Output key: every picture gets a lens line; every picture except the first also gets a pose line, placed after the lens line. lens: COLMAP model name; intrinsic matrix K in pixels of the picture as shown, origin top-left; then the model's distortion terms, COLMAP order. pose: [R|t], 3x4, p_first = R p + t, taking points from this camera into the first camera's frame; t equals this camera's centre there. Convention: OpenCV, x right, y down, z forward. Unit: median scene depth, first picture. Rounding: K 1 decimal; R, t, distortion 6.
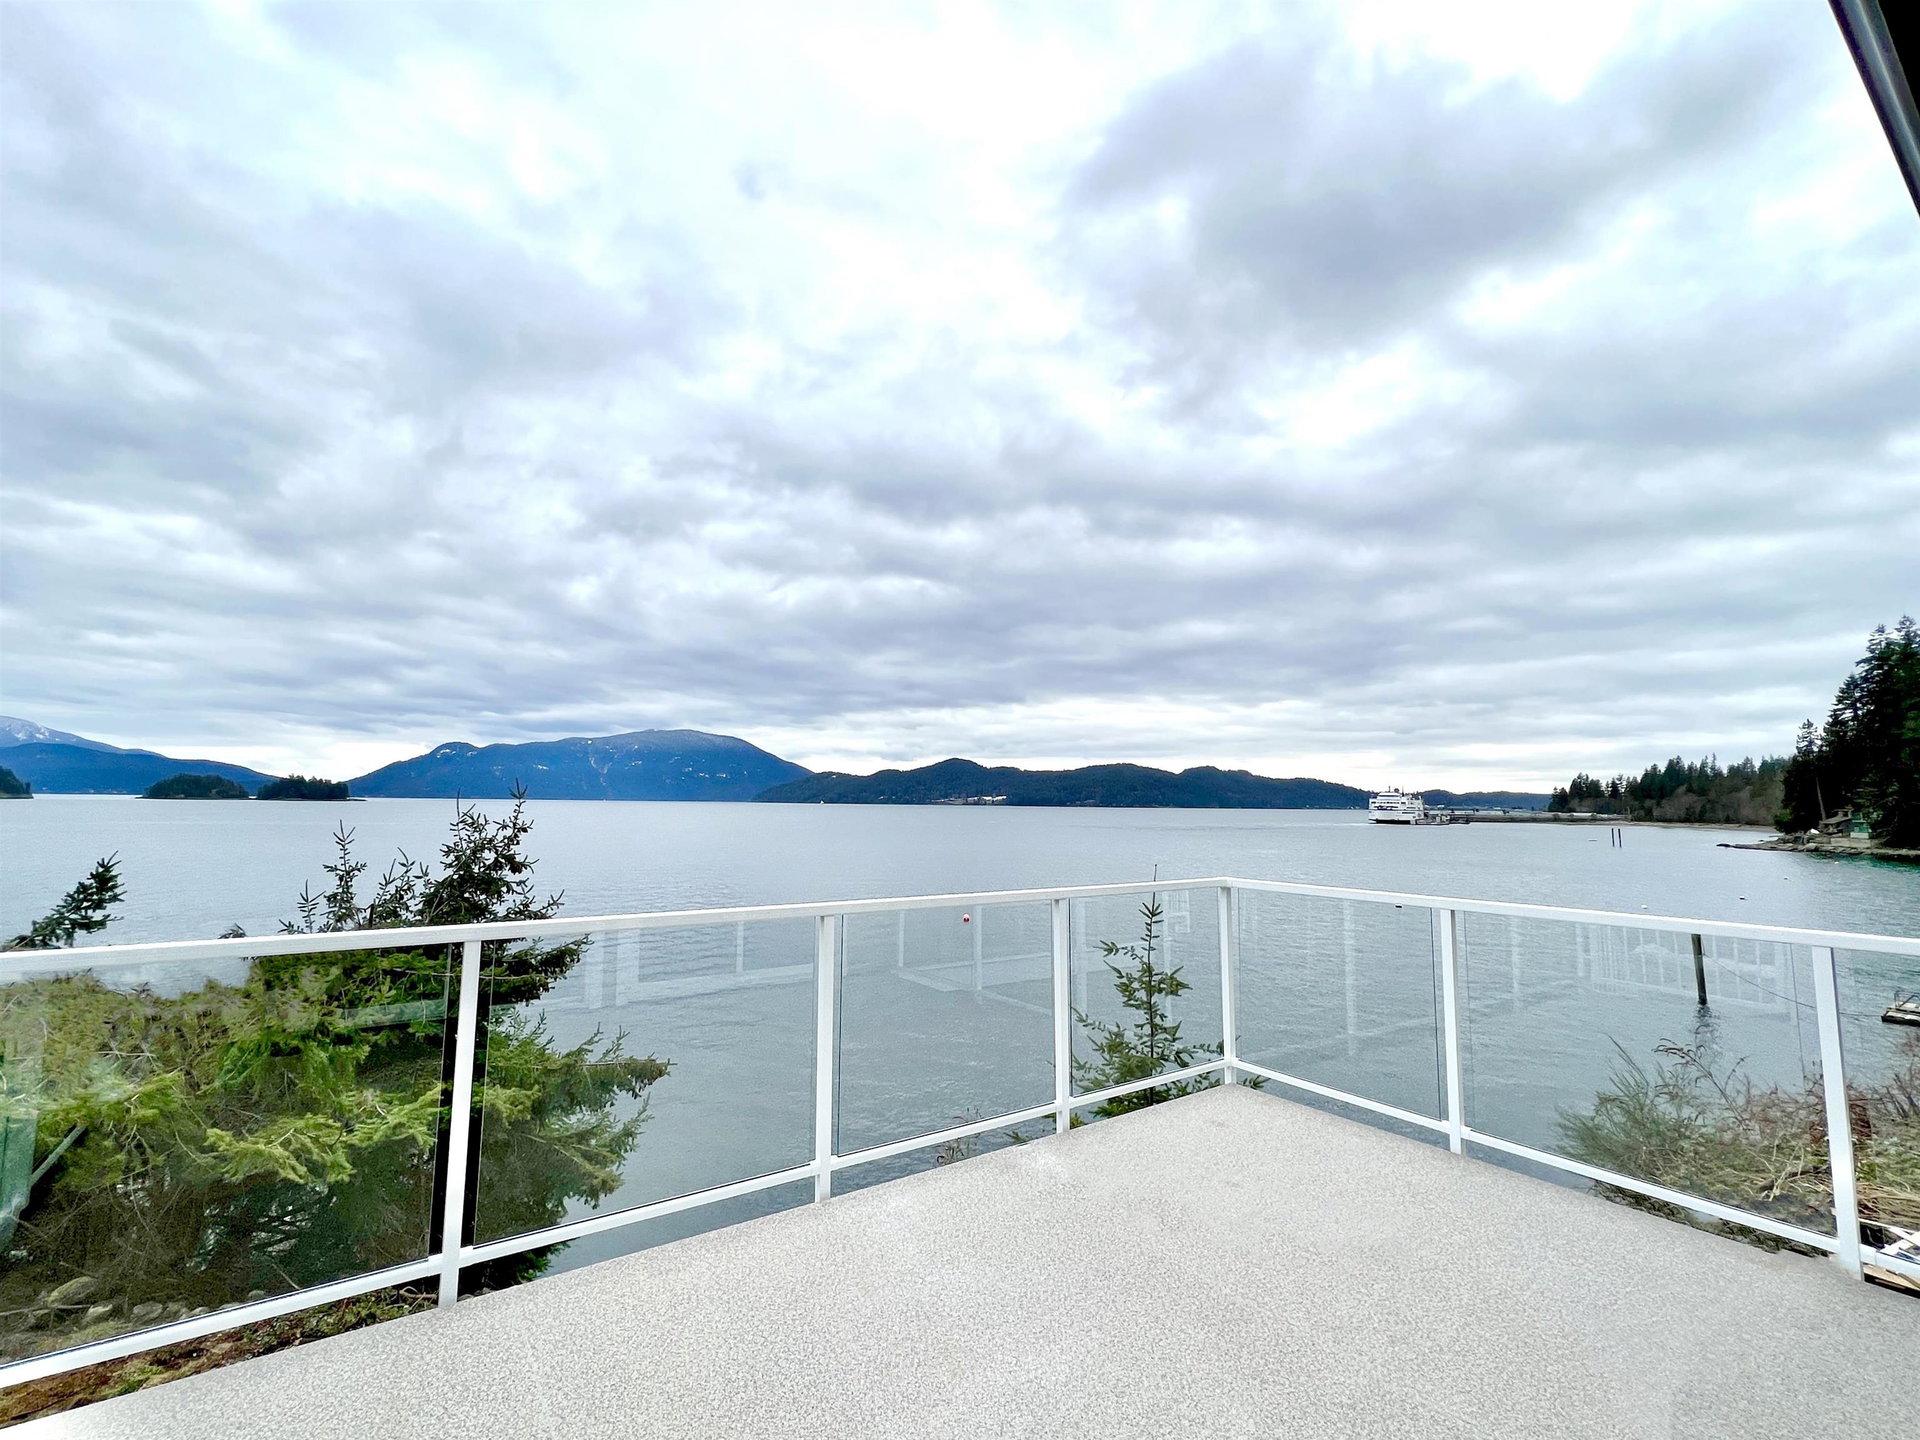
lens RADIAL K [[835.0, 0, 960.0], [0, 835.0, 720.0], [0, 0, 1]] dist [0.001535, 0.000151]
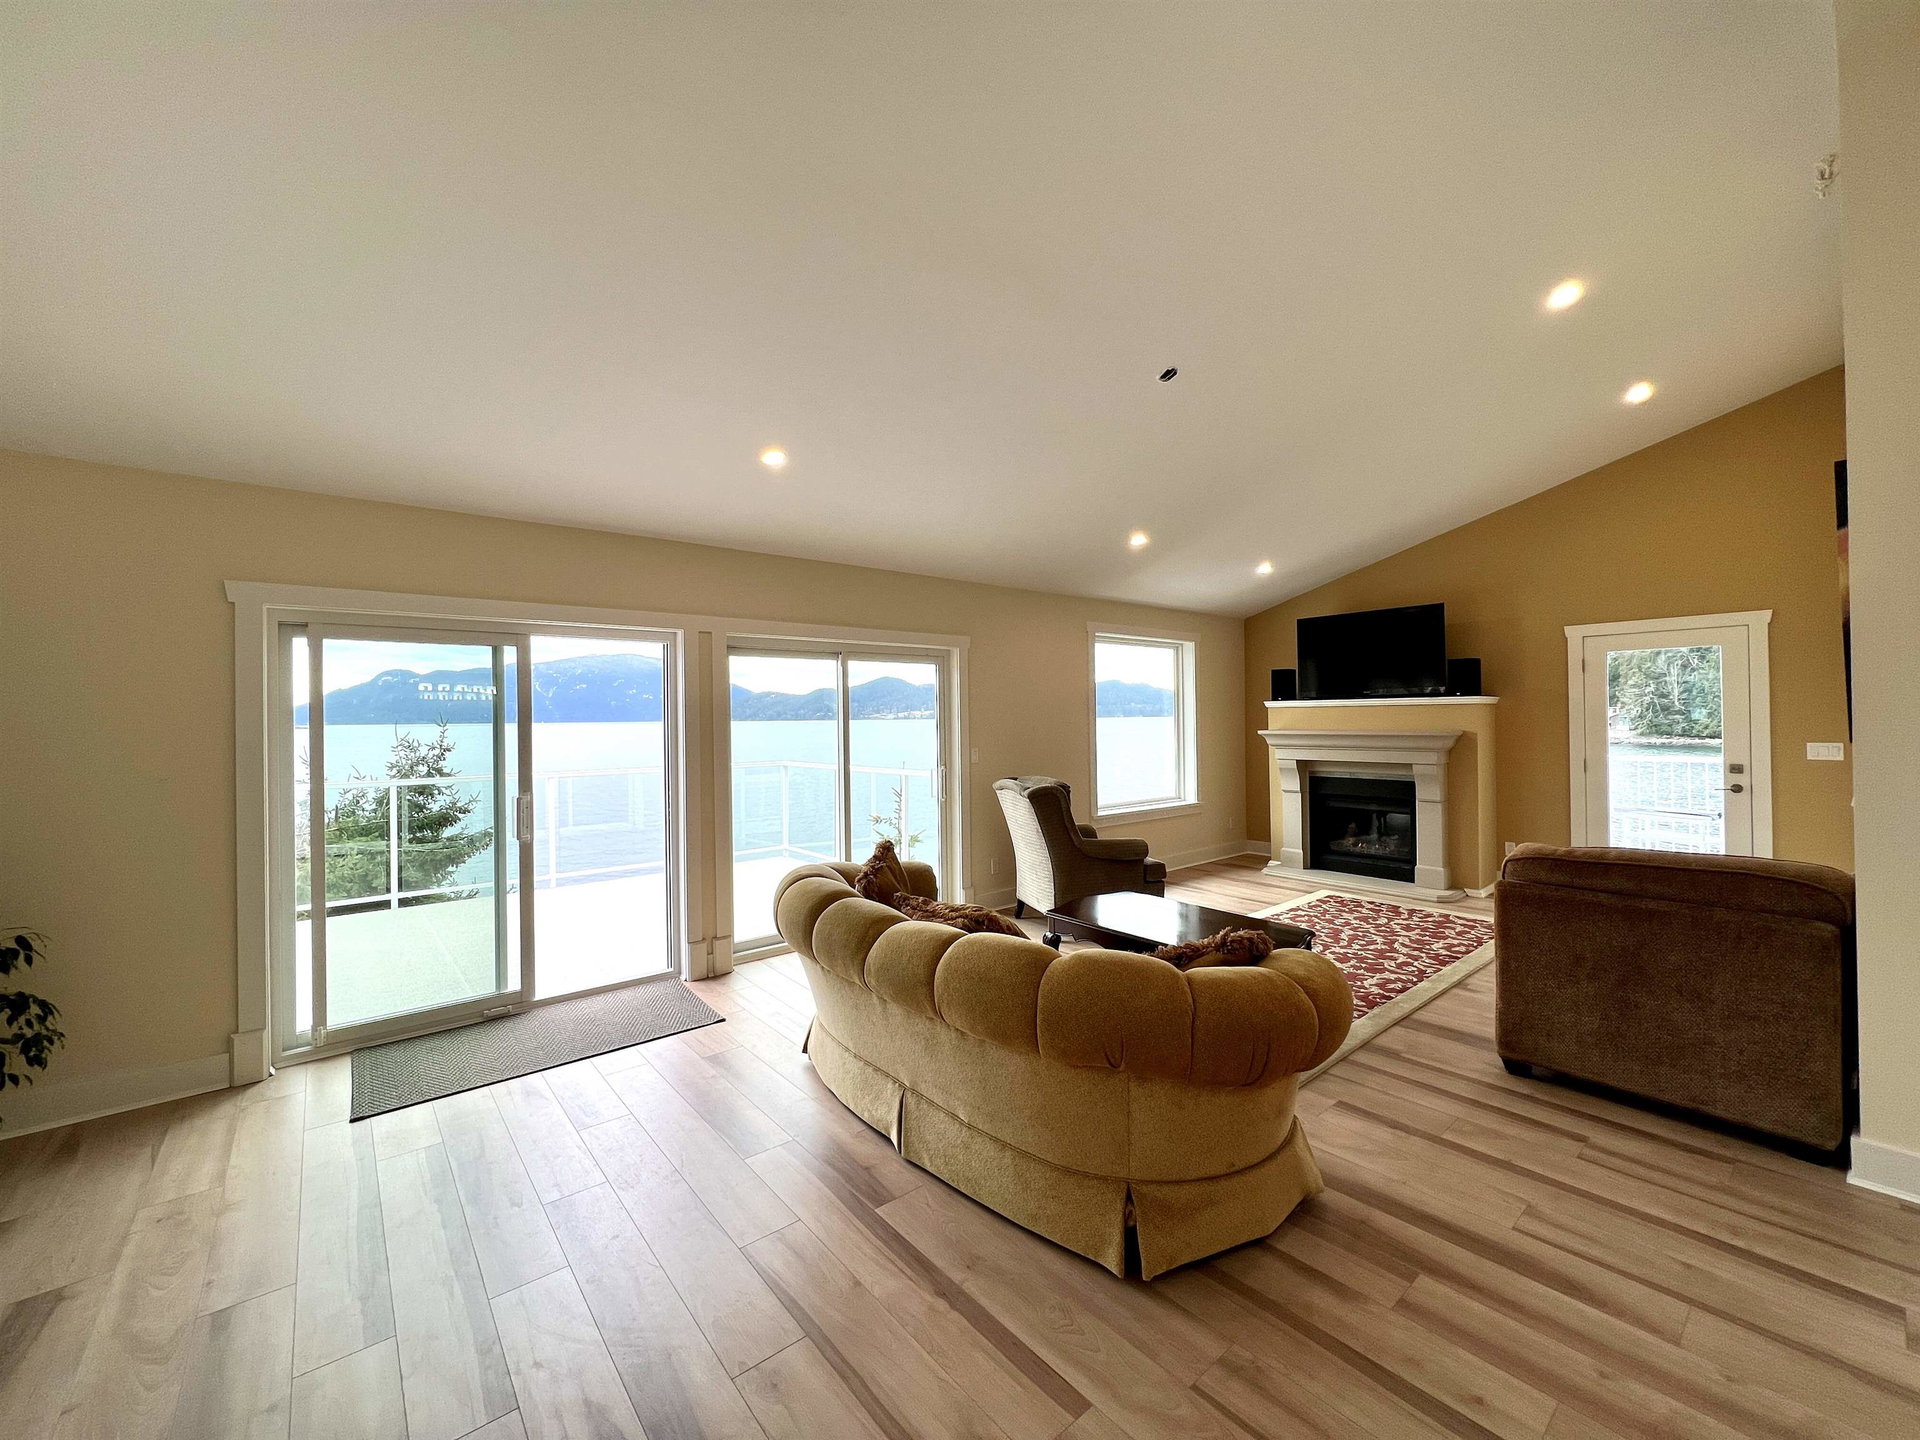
lens RADIAL K [[765.8, 0, 960.0], [0, 765.8, 720.0], [0, 0, 1]] dist [0.000283, 0.000025]
pose [[0.995828, -0.021925, 0.088575, 0.209870], [0.012699, 0.994558, 0.103411, -0.037774], [-0.090360, -0.101855, 0.990687, -0.326377]]
